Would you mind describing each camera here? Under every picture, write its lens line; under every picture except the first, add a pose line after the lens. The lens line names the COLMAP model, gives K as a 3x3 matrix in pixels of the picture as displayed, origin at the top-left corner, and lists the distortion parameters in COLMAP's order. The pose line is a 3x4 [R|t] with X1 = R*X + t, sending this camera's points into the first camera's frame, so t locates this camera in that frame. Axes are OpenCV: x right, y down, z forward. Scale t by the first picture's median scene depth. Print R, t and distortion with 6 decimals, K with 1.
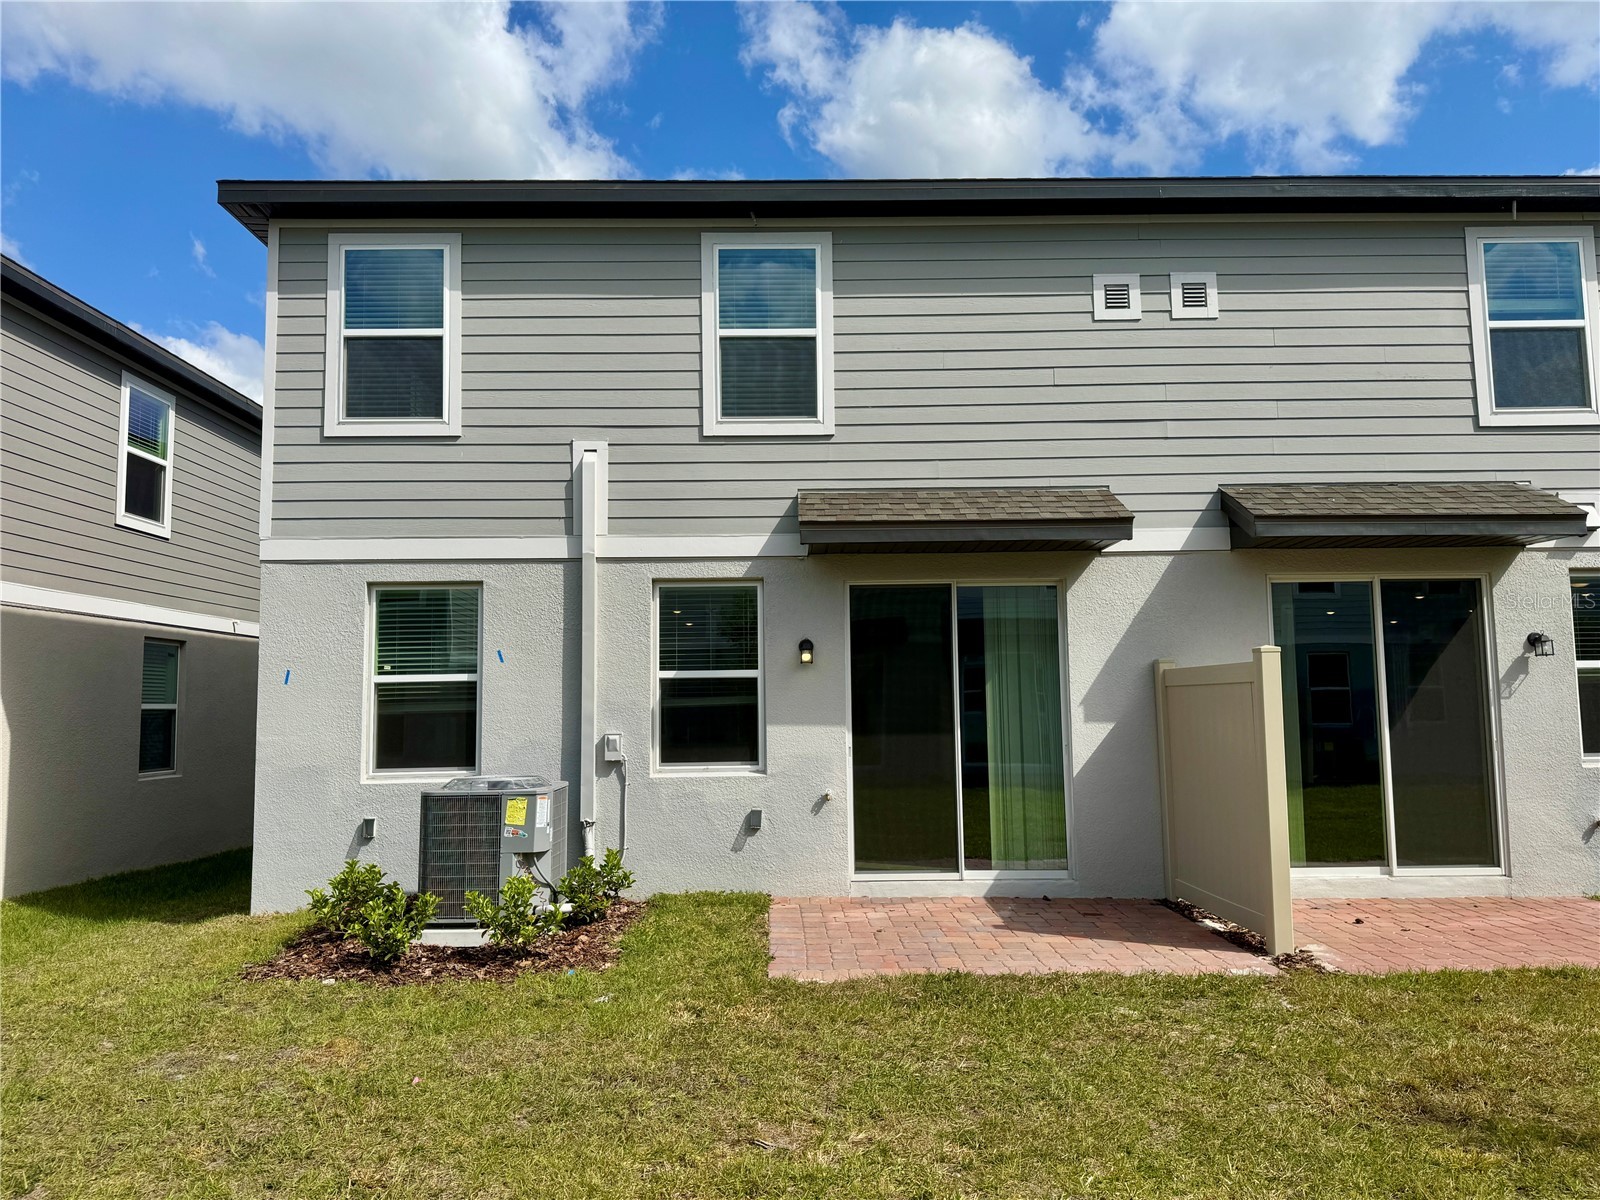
lens RADIAL K [[1149.7, 0, 793.0], [0, 1149.7, 603.1], [0, 0, 1]] dist [0.069744, -0.033556]
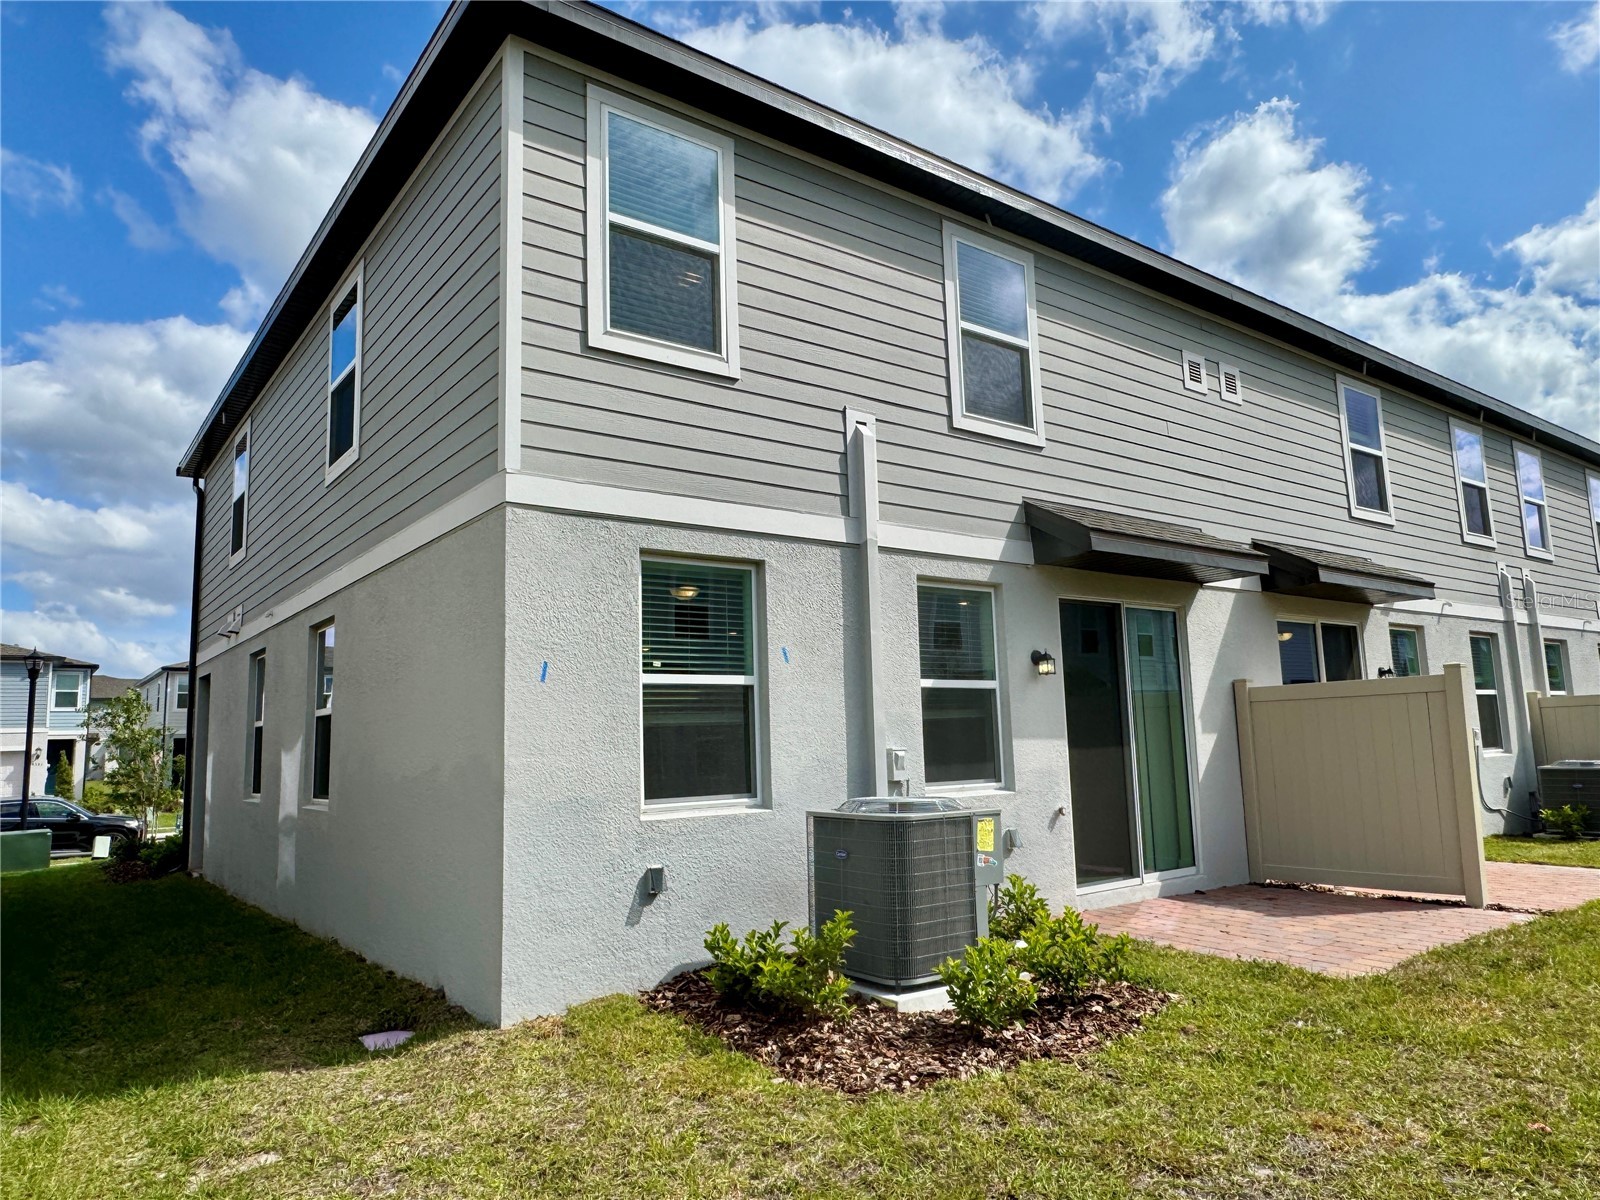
lens RADIAL K [[1052.1, 0, 803.9], [0, 1052.1, 599.5], [0, 0, 1]] dist [-0.020373, 0.005663]
pose [[0.808340, 0.070052, 0.584534, -0.673297], [-0.031733, 0.996636, -0.075556, 0.062557], [-0.587861, 0.042526, 0.807844, 0.394193]]
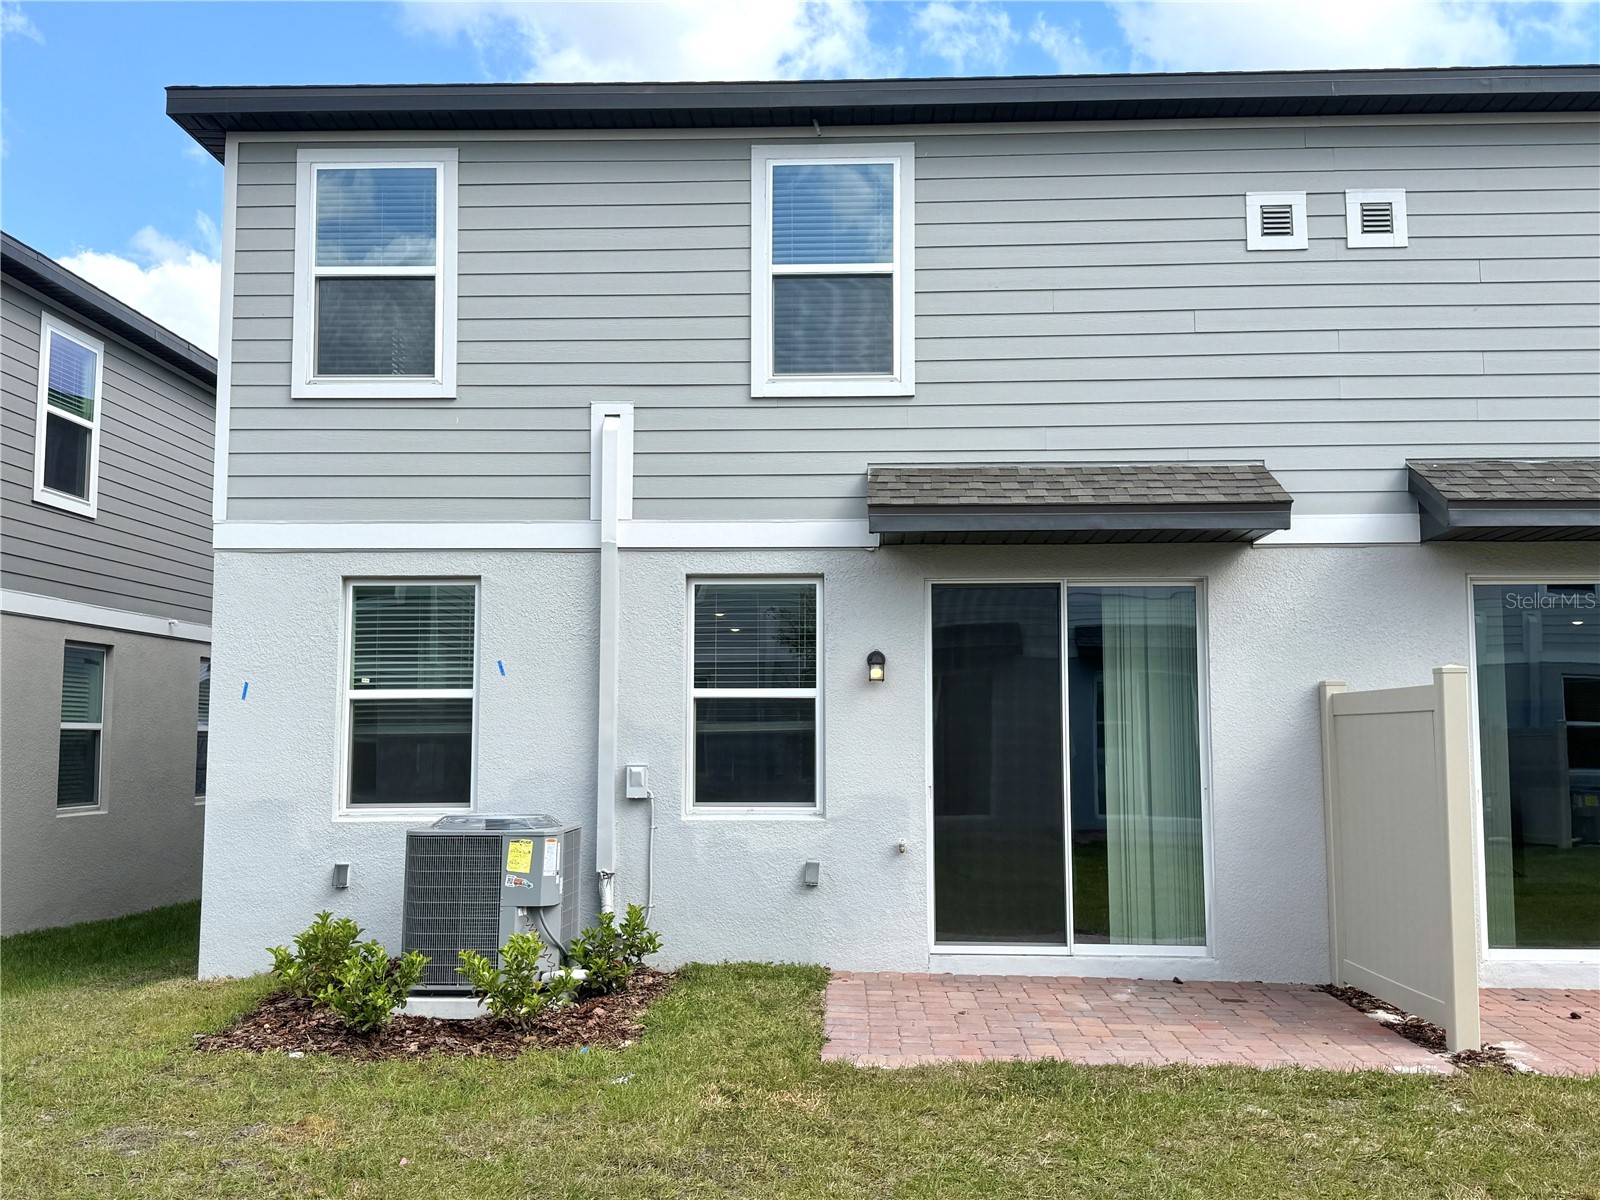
lens RADIAL K [[1537.7, 0, 795.8], [0, 1537.7, 598.8], [0, 0, 1]] dist [0.079068, 0.000000]
pose [[0.998441, 0.008088, -0.055231, 0.014235], [-0.008191, 0.999965, -0.001632, -0.002621], [0.055216, 0.002081, 0.998472, -0.075609]]
